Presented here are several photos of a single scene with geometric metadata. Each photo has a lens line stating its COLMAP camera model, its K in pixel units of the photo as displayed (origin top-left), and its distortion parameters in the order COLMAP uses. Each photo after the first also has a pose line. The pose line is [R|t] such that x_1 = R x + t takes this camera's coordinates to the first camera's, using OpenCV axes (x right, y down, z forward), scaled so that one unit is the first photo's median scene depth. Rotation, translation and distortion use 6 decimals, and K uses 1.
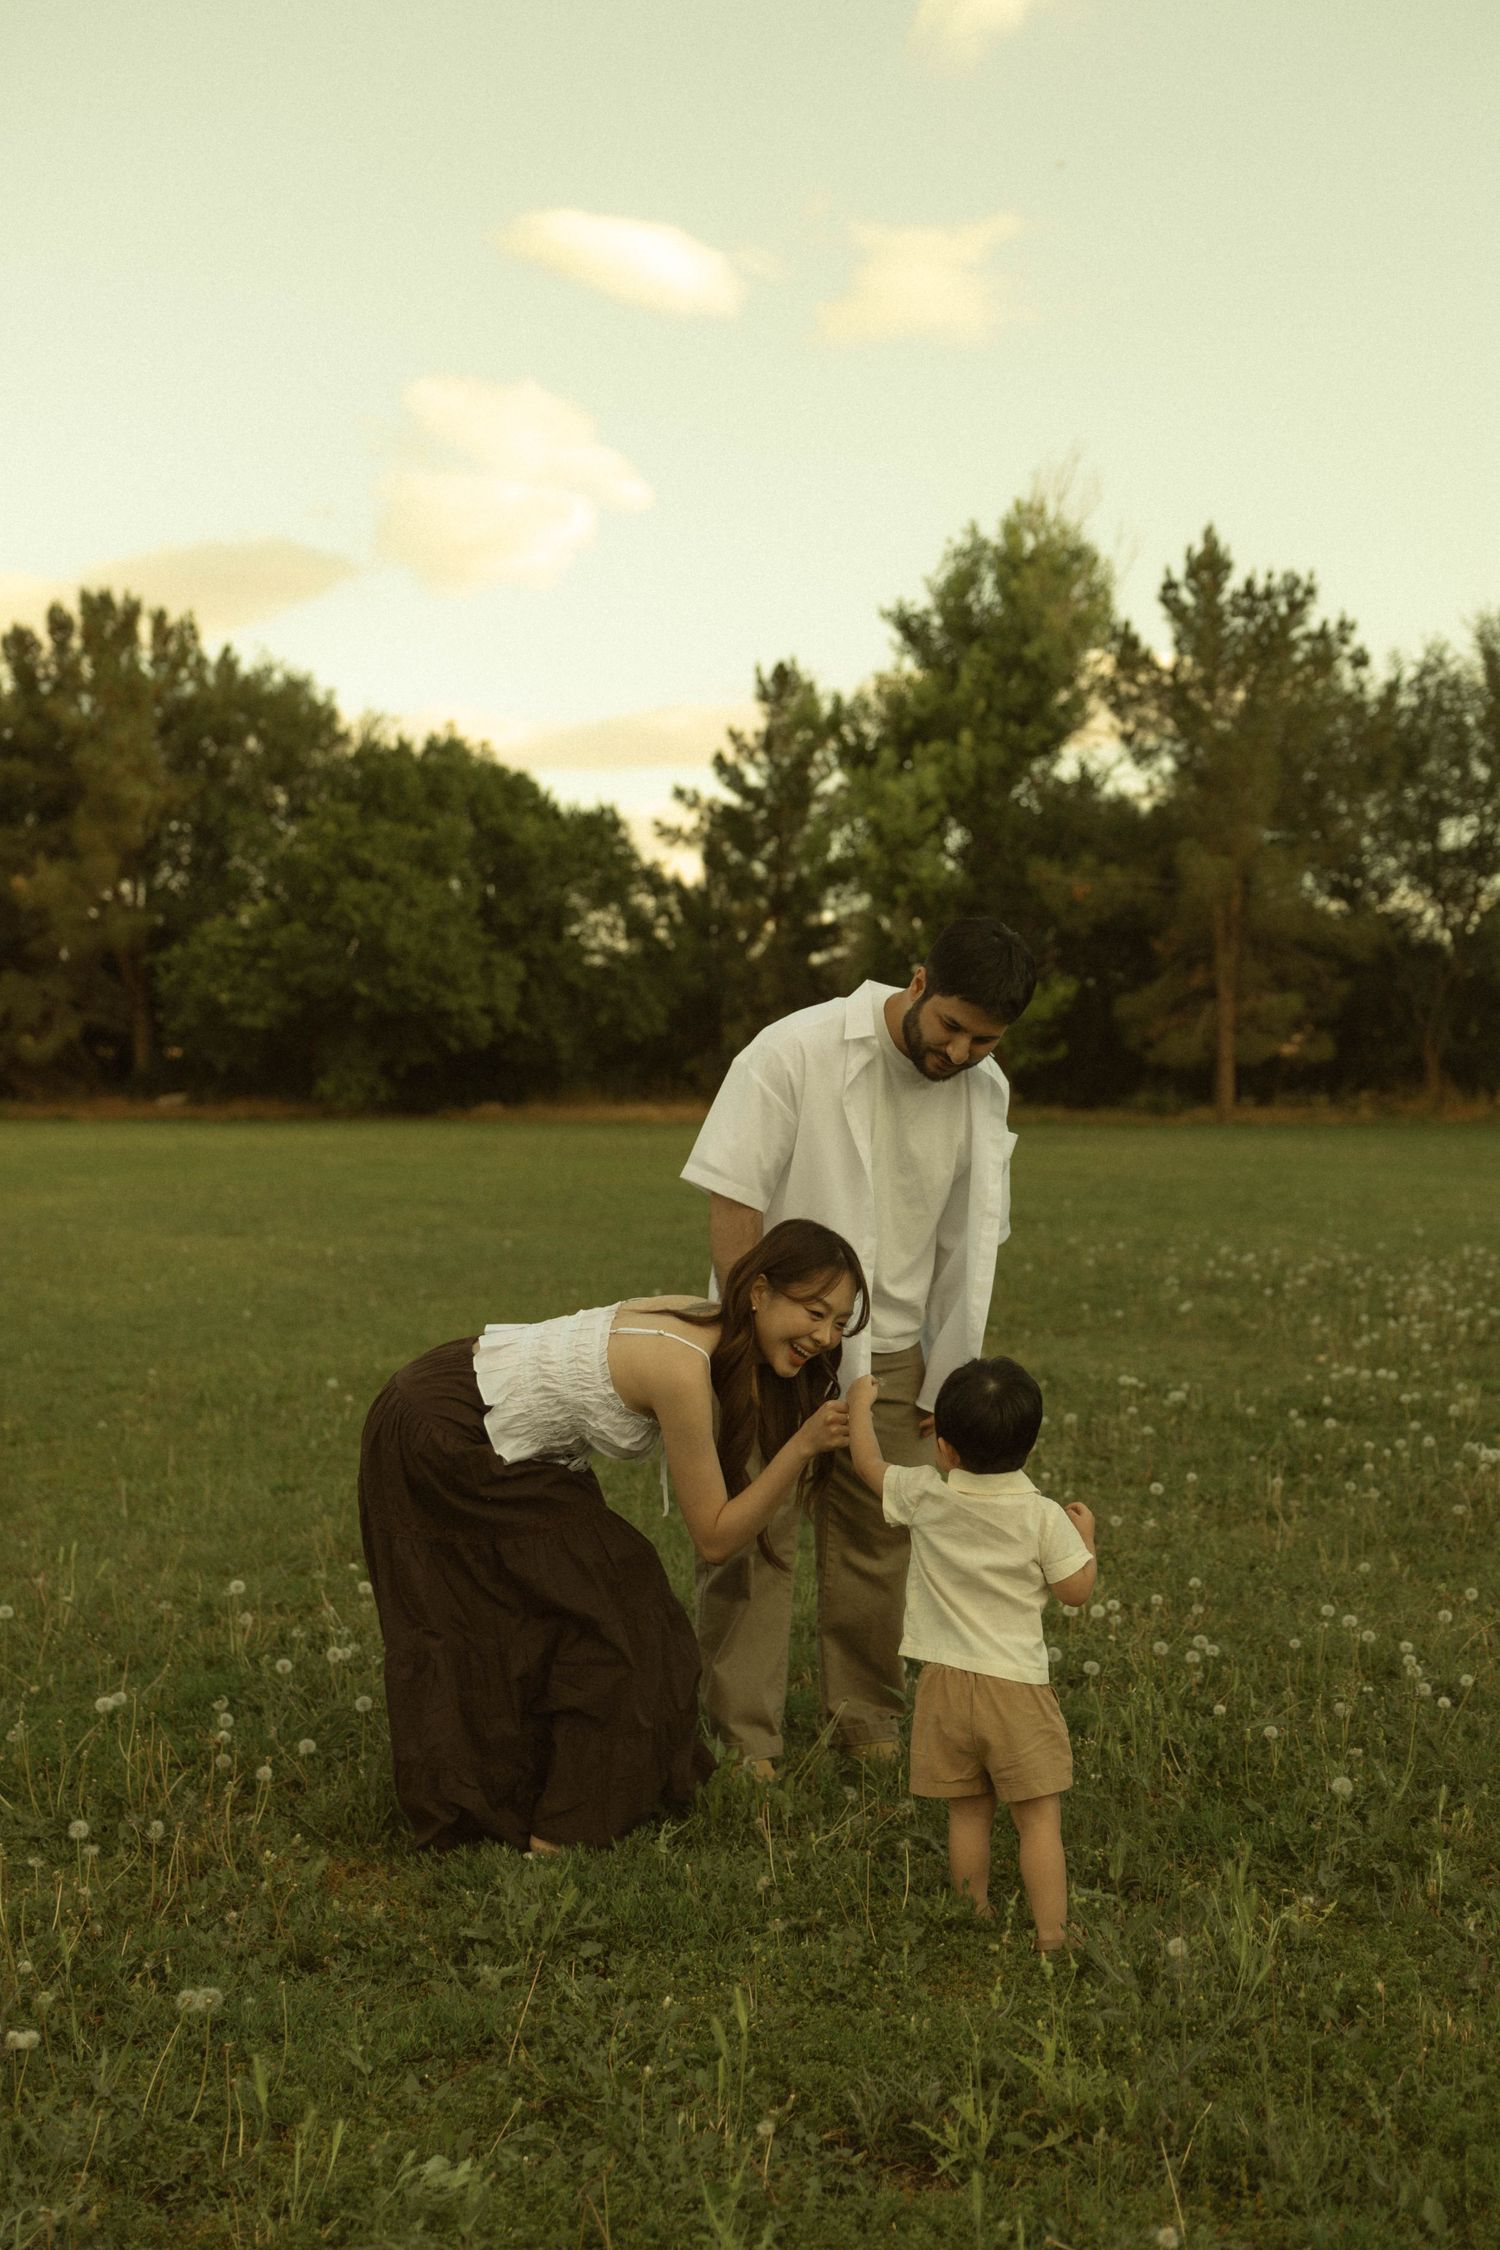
lens RADIAL K [[2799.1, 0, 750.0], [0, 2799.1, 1125.0], [0, 0, 1]] dist [0.186345, -1.061604]
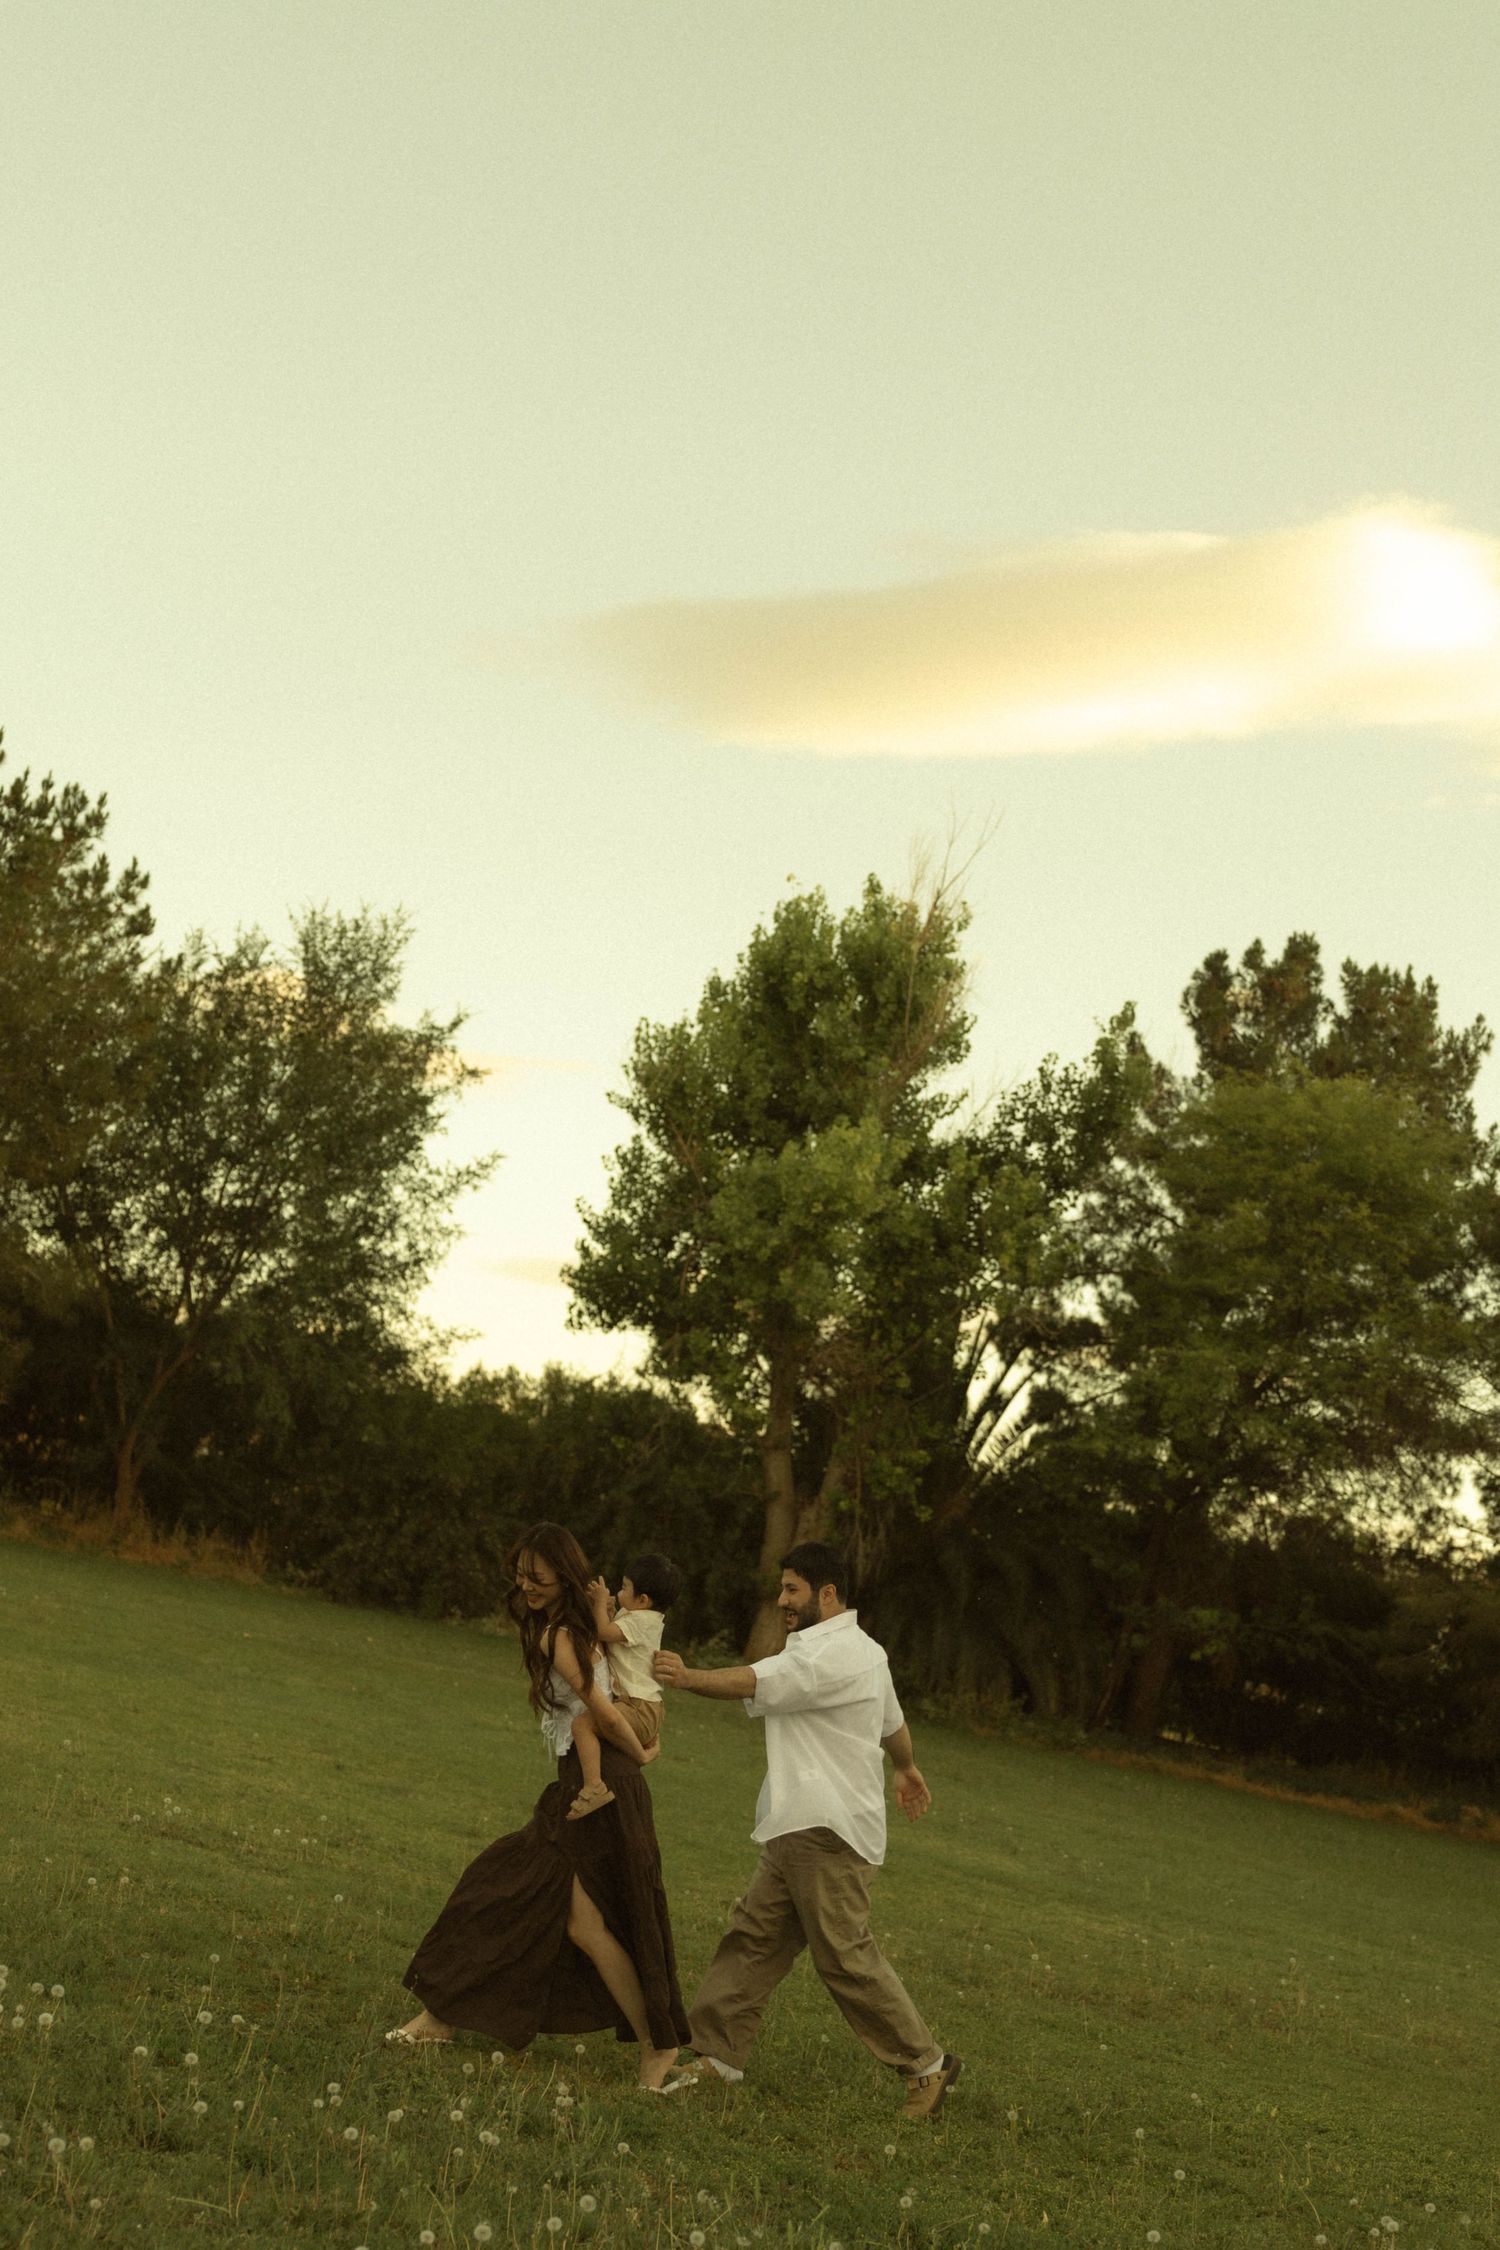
lens RADIAL K [[3286.2, 0, 750.0], [0, 3286.2, 1125.0], [0, 0, 1]] dist [0.168188, -0.000611]
pose [[0.904645, 0.237553, 0.353817, 0.063377], [-0.192185, 0.968422, -0.158818, -0.005260], [-0.380371, 0.075676, 0.921732, 0.132985]]
